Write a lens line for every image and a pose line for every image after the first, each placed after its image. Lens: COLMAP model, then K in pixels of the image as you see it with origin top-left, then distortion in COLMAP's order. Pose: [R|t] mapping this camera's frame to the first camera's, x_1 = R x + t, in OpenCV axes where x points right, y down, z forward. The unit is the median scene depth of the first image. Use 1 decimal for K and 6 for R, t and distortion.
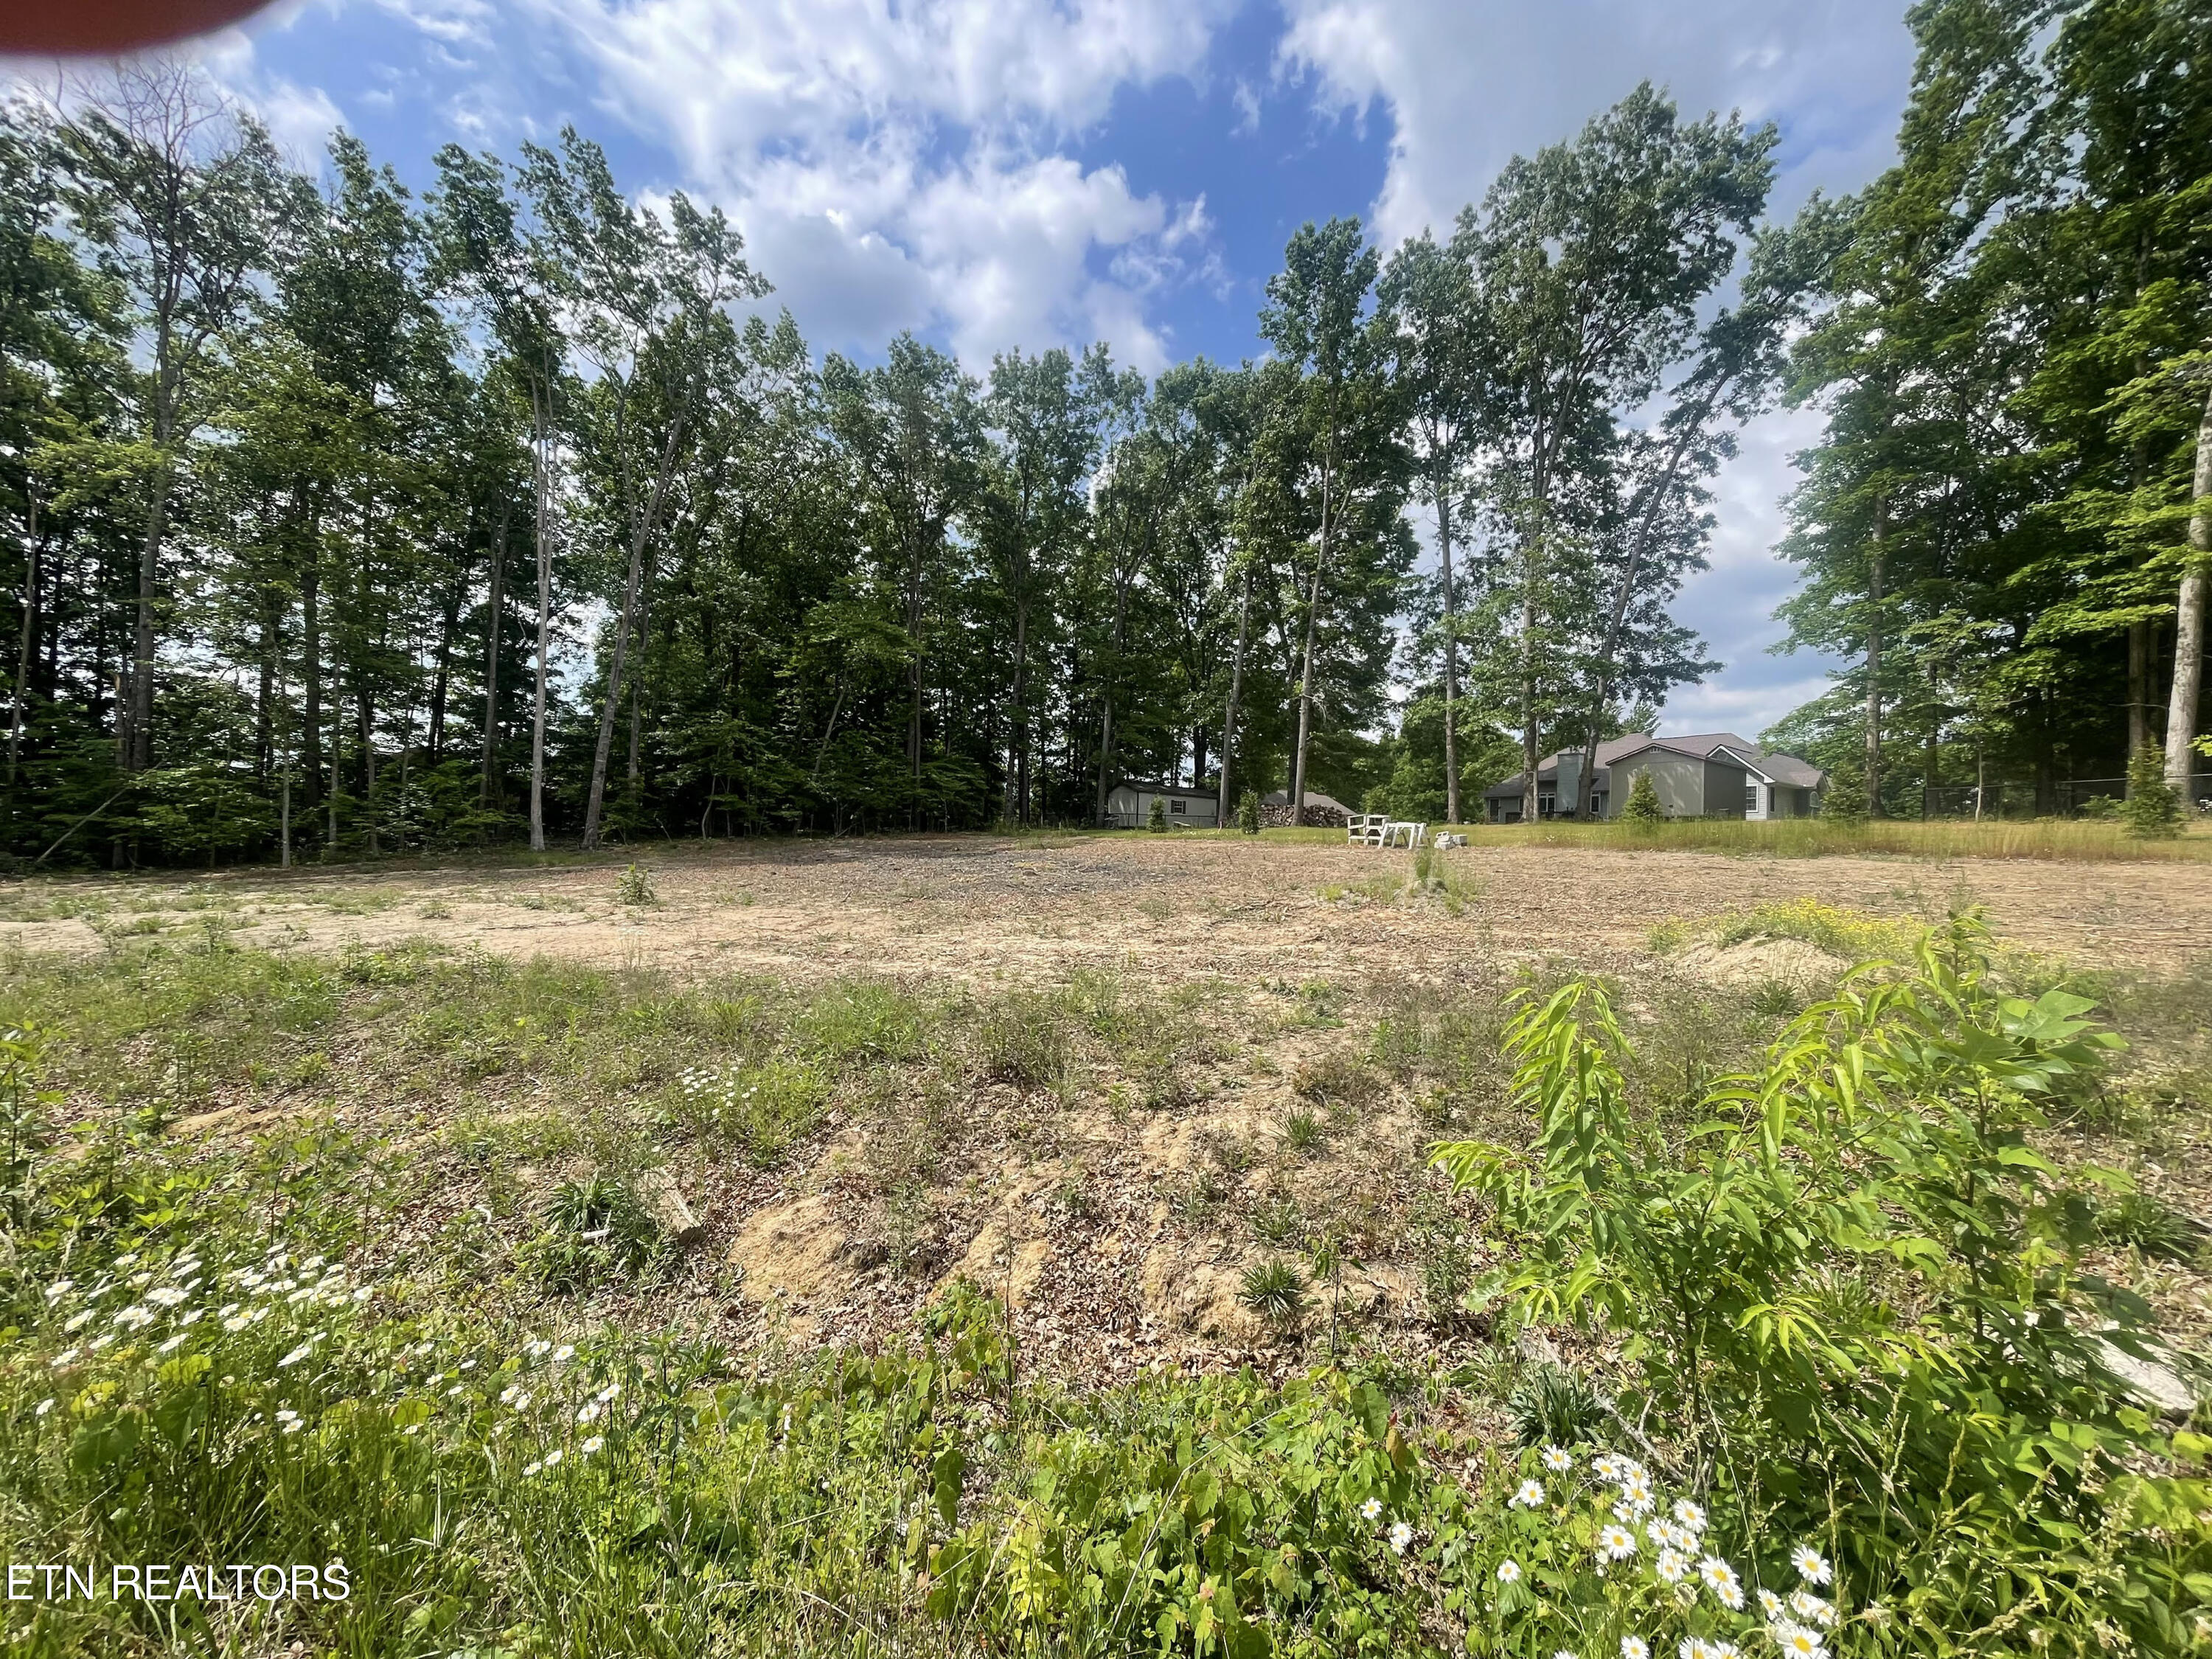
lens RADIAL K [[892.0, 0, 1106.0], [0, 892.0, 829.5], [0, 0, 1]] dist [-0.002315, -0.000423]
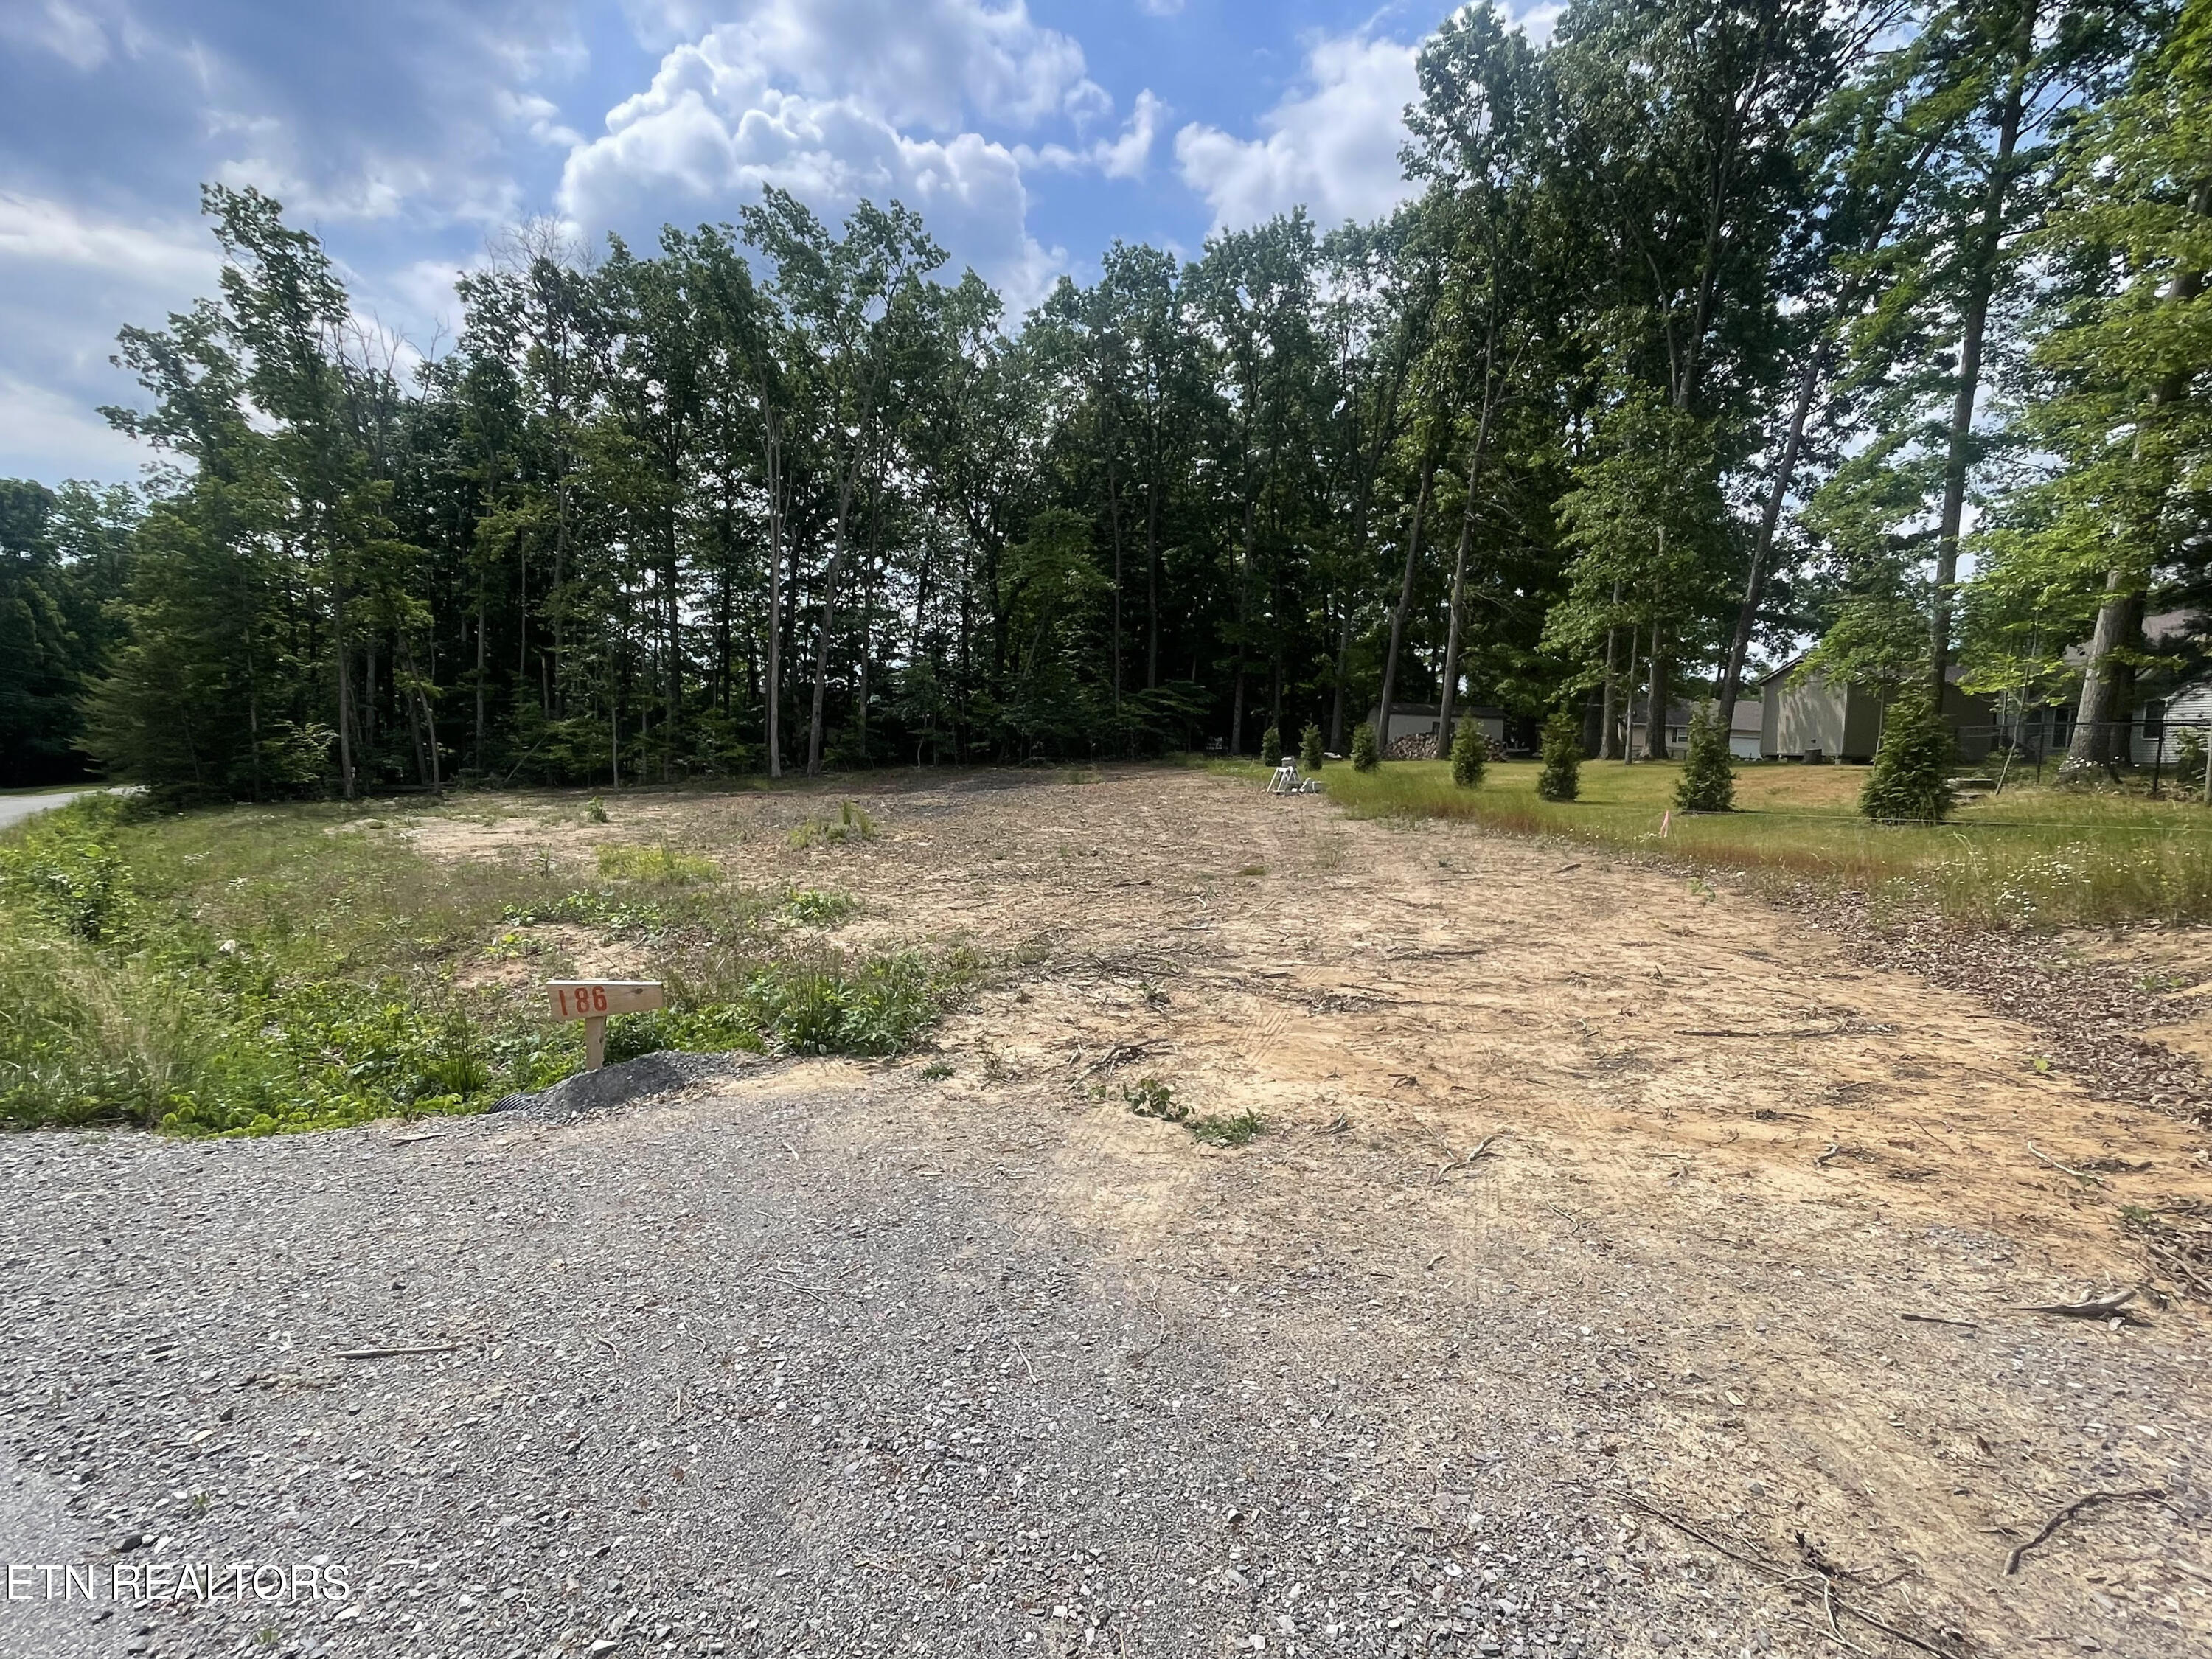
lens RADIAL K [[1111.0, 0, 1106.0], [0, 1111.0, 829.5], [0, 0, 1]] dist [-0.002533, 0.000744]
pose [[0.848724, 0.041728, -0.527188, 0.579955], [0.000099, 0.996870, 0.079063, -0.026123], [0.528837, -0.067155, 0.846063, -0.089503]]
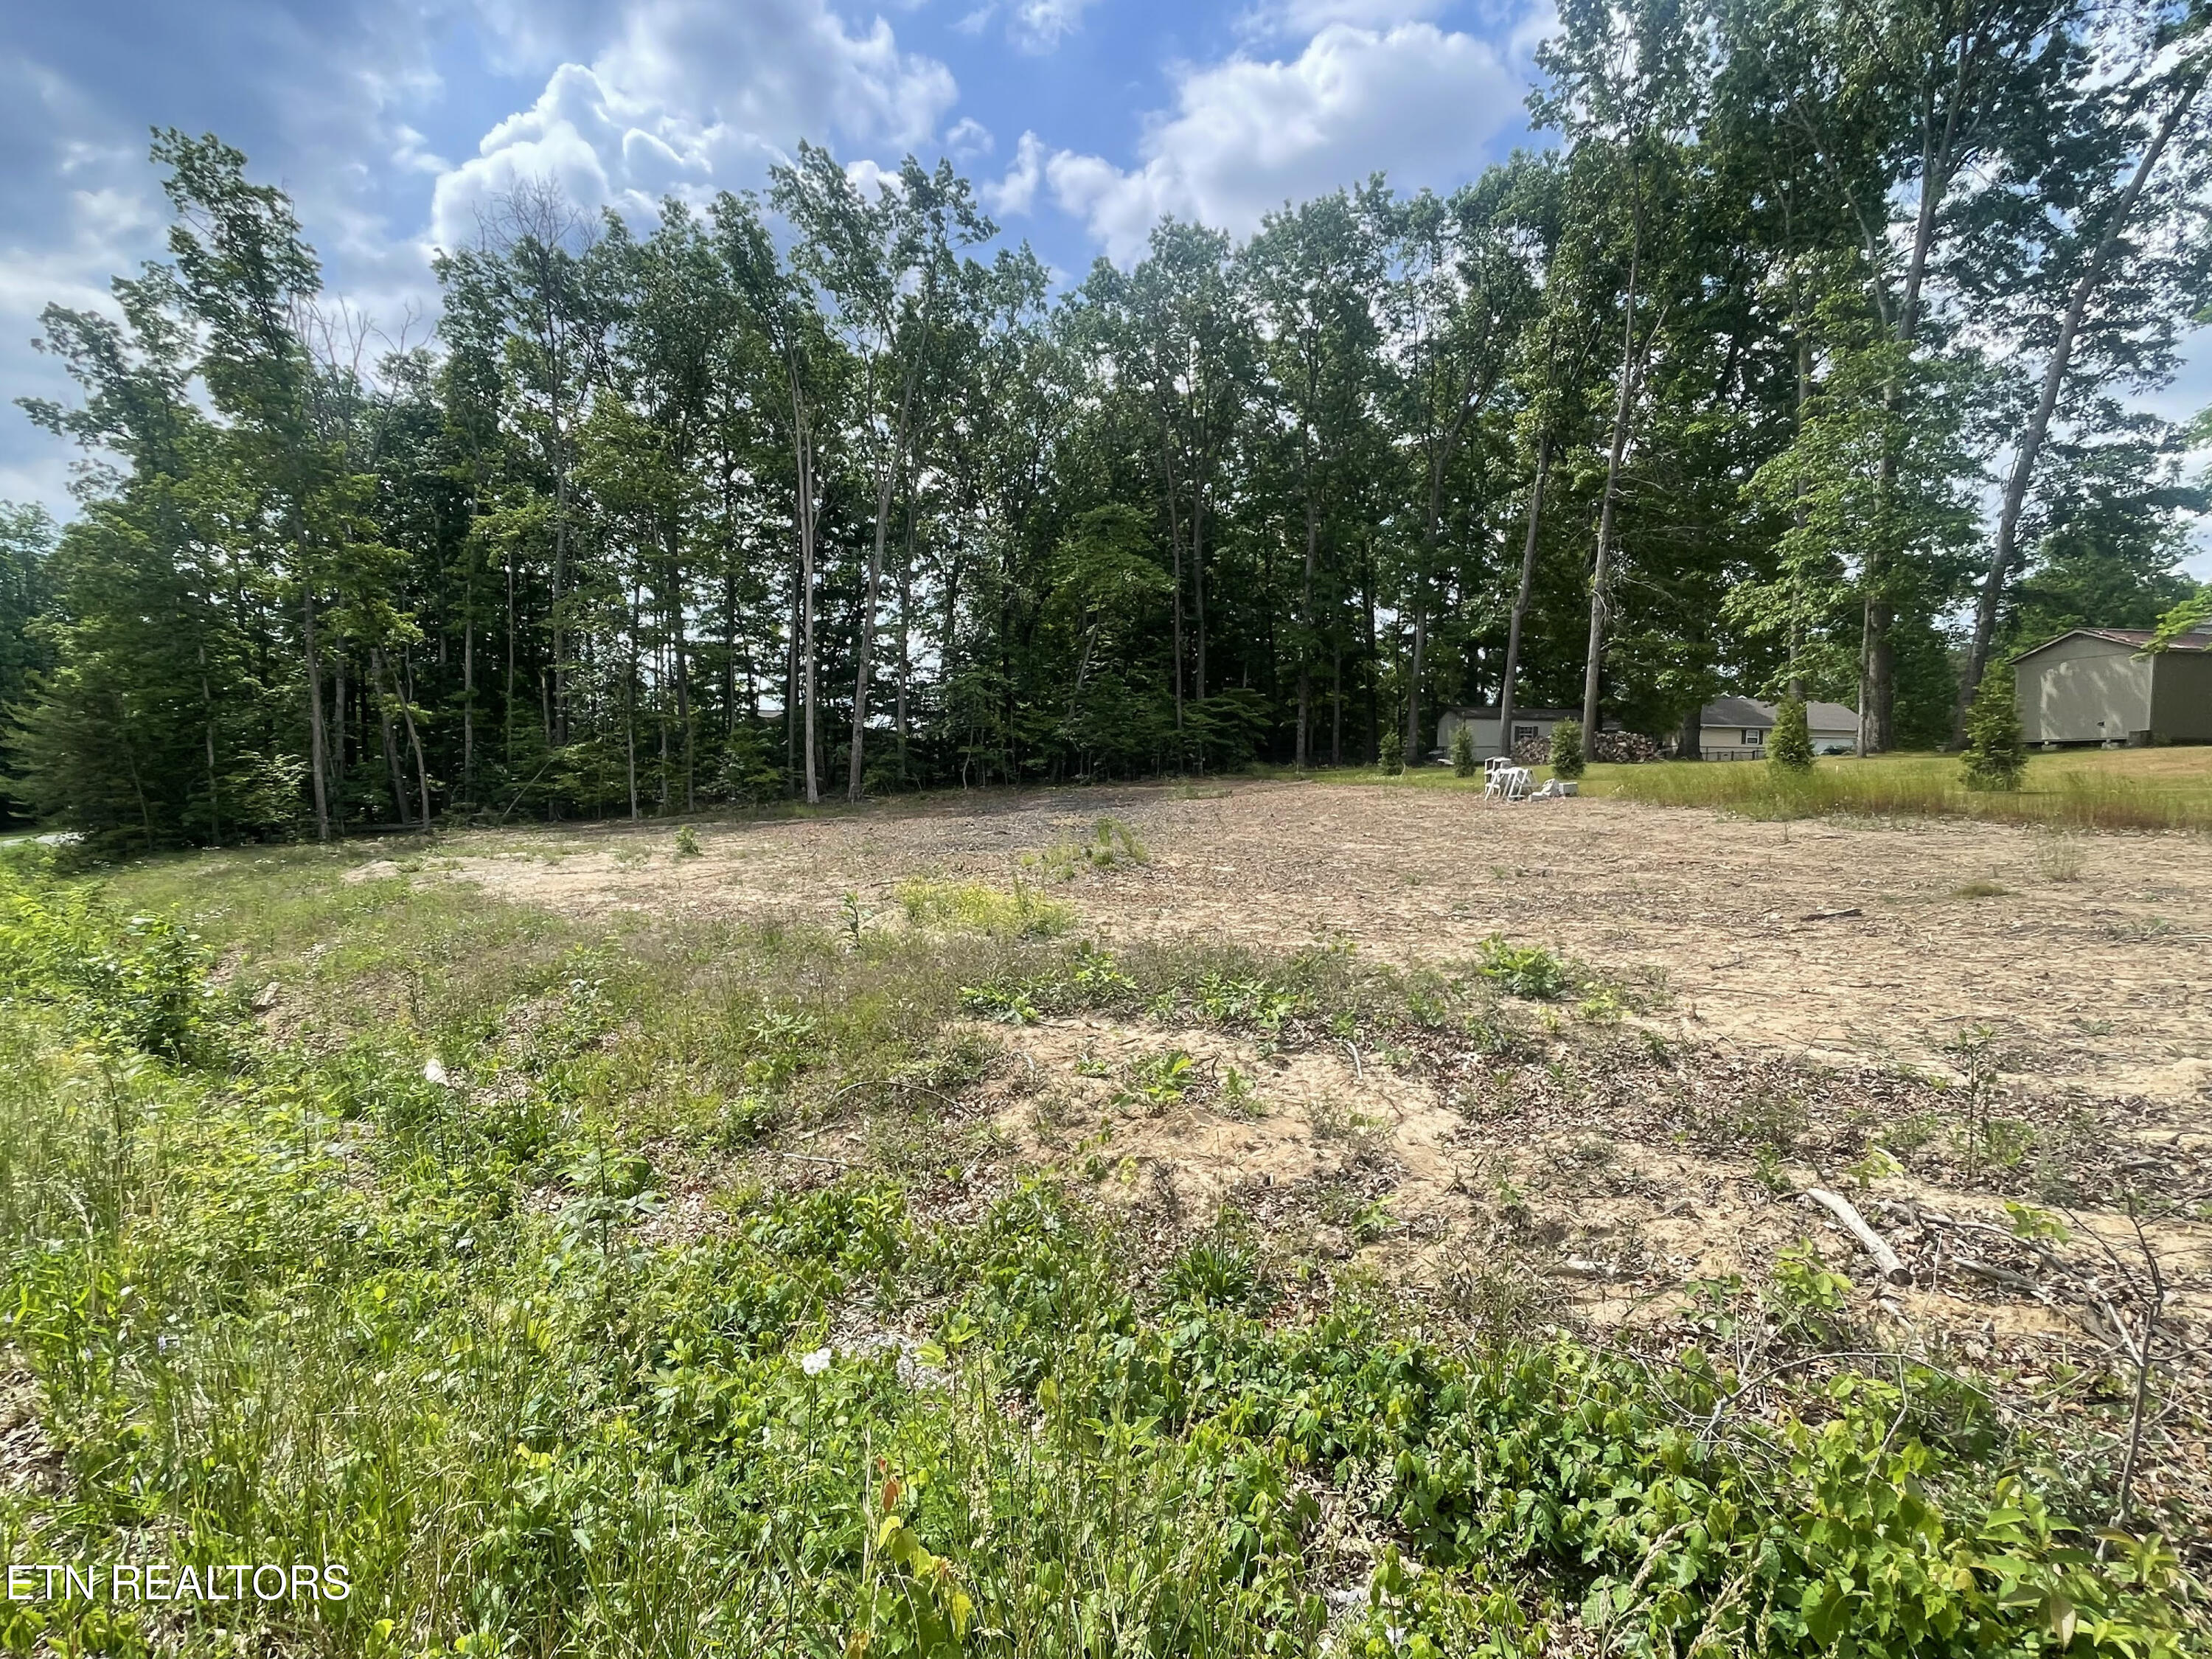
lens RADIAL K [[1111.0, 0, 1106.0], [0, 1111.0, 829.5], [0, 0, 1]] dist [-0.002533, 0.000744]
pose [[0.876067, 0.006027, -0.482152, 0.361815], [0.024750, 0.998042, 0.057447, -0.014637], [0.481554, -0.062261, 0.874202, -0.057390]]
